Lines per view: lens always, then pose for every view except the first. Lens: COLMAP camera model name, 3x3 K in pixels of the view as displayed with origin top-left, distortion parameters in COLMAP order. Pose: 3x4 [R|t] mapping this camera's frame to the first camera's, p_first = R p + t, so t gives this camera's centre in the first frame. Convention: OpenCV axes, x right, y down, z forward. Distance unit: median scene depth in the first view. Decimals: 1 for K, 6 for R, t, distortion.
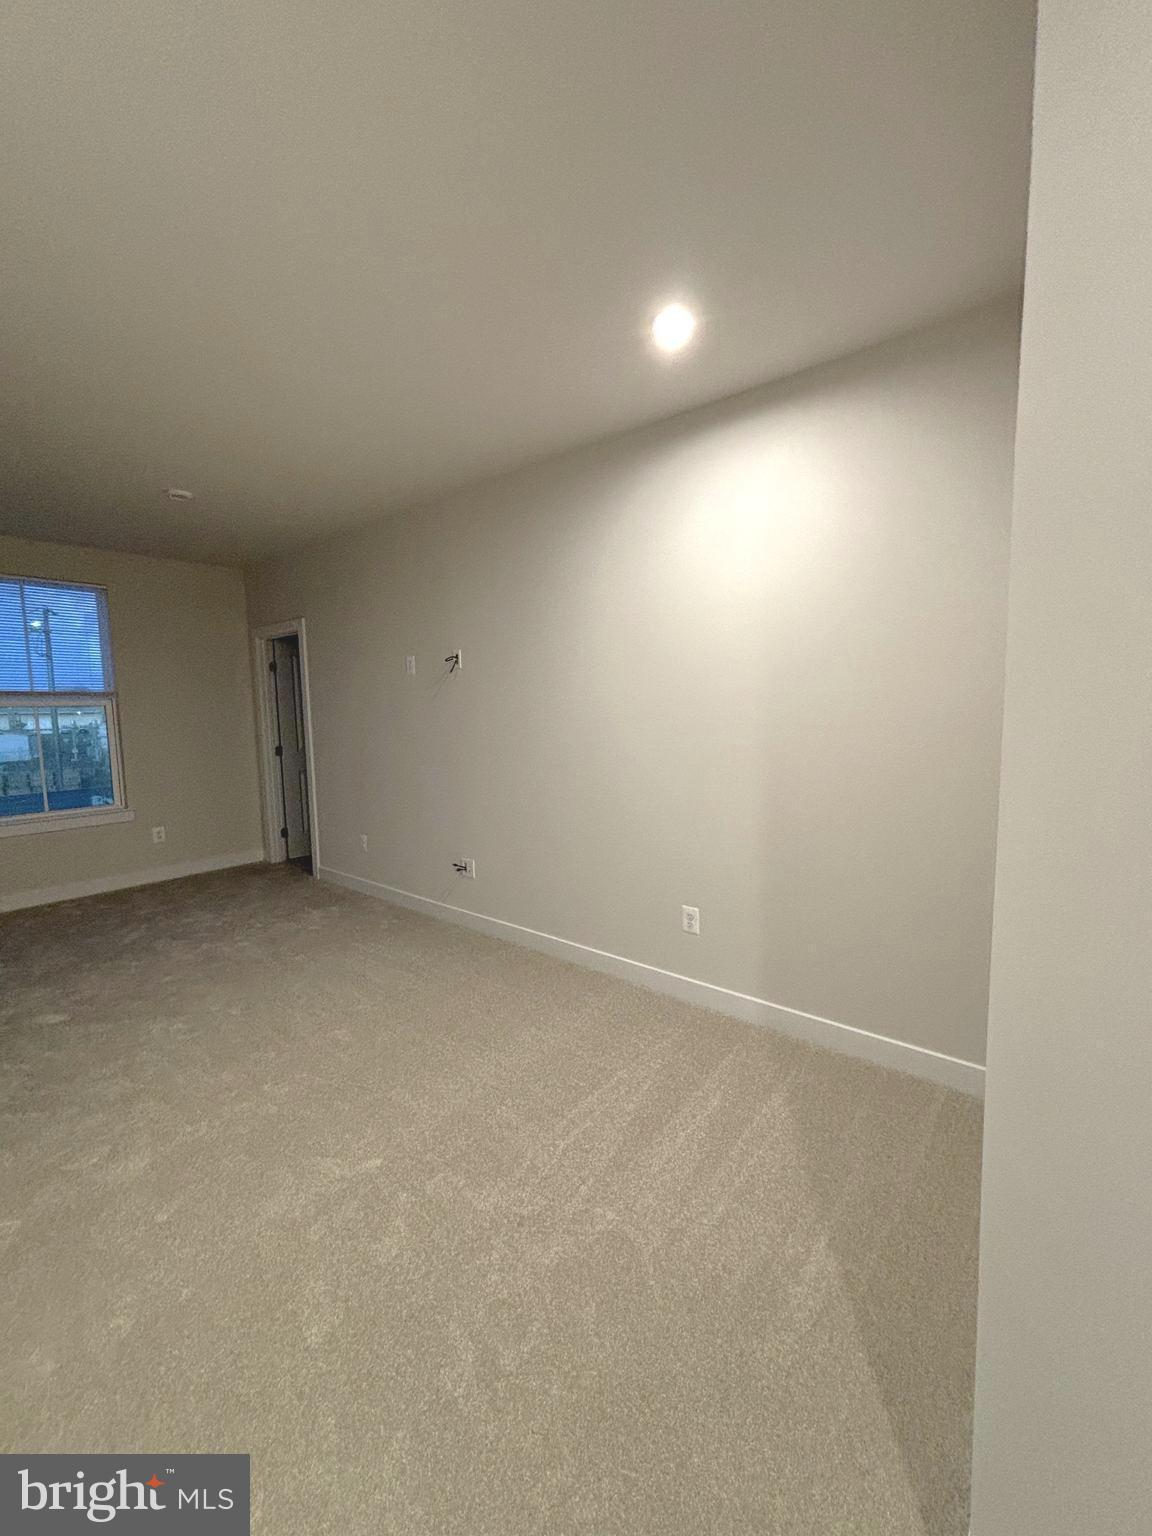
lens RADIAL K [[620.4, 0, 576.0], [0, 620.4, 768.0], [0, 0, 1]] dist [-0.000911, 0.003901]
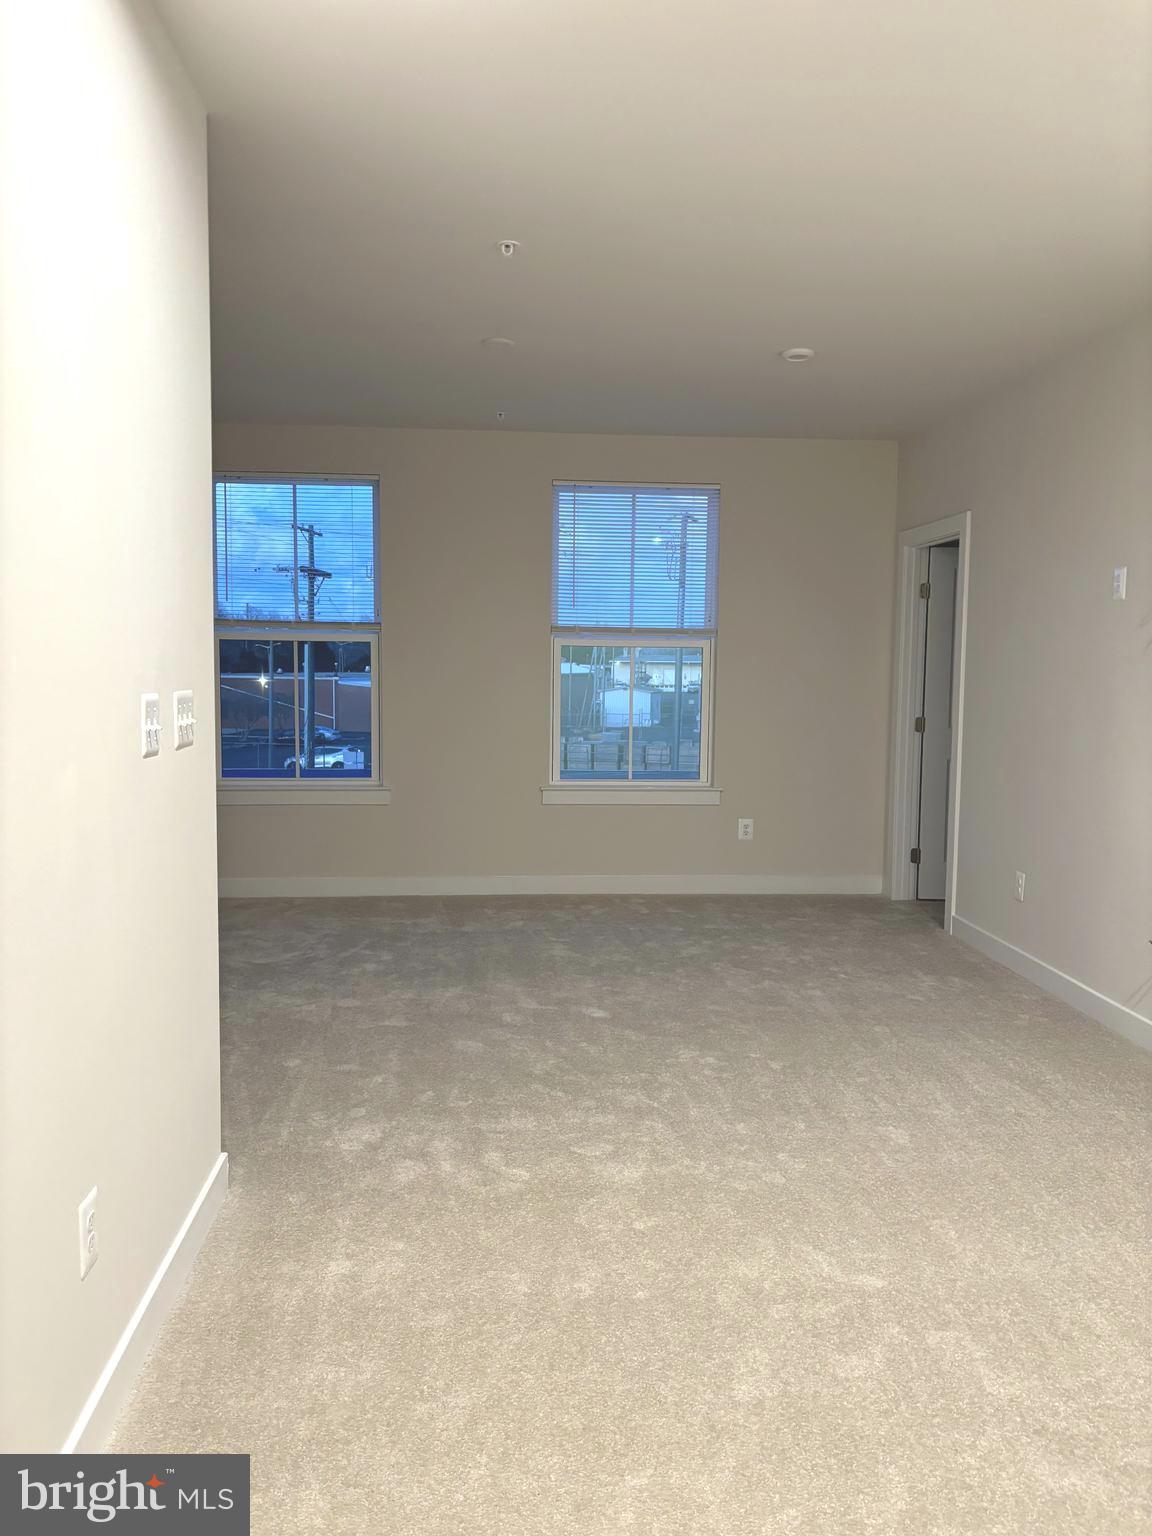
lens RADIAL K [[1159.5, 0, 582.6], [0, 1159.5, 773.7], [0, 0, 1]] dist [0.002615, 0.008681]
pose [[0.706084, 0.093000, -0.701995, 0.166725], [-0.096157, 0.994748, 0.035066, 0.020510], [0.701570, 0.042742, 0.711318, -0.109715]]
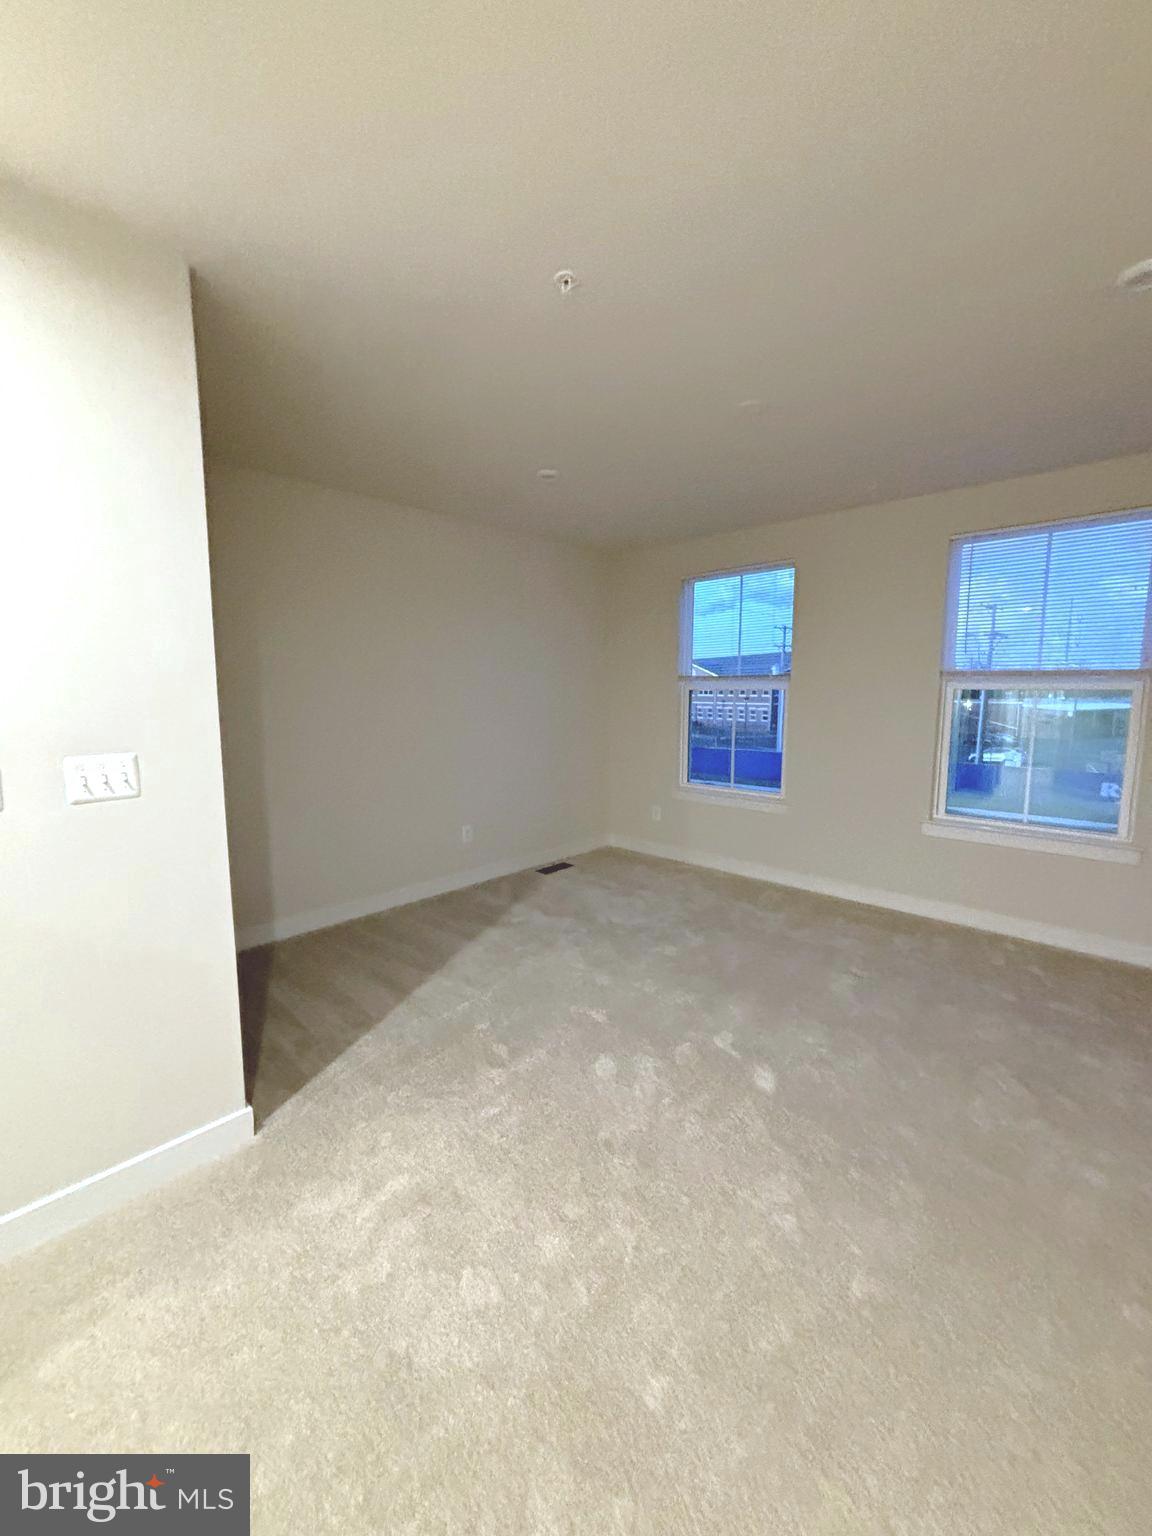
lens RADIAL K [[614.4, 0, 580.9], [0, 614.4, 767.2], [0, 0, 1]] dist [-0.000036, -0.000426]
pose [[-0.066588, 0.143044, -0.987474, -0.064926], [-0.099592, 0.983775, 0.149224, -0.073652], [0.992798, 0.108281, -0.051262, 0.572058]]
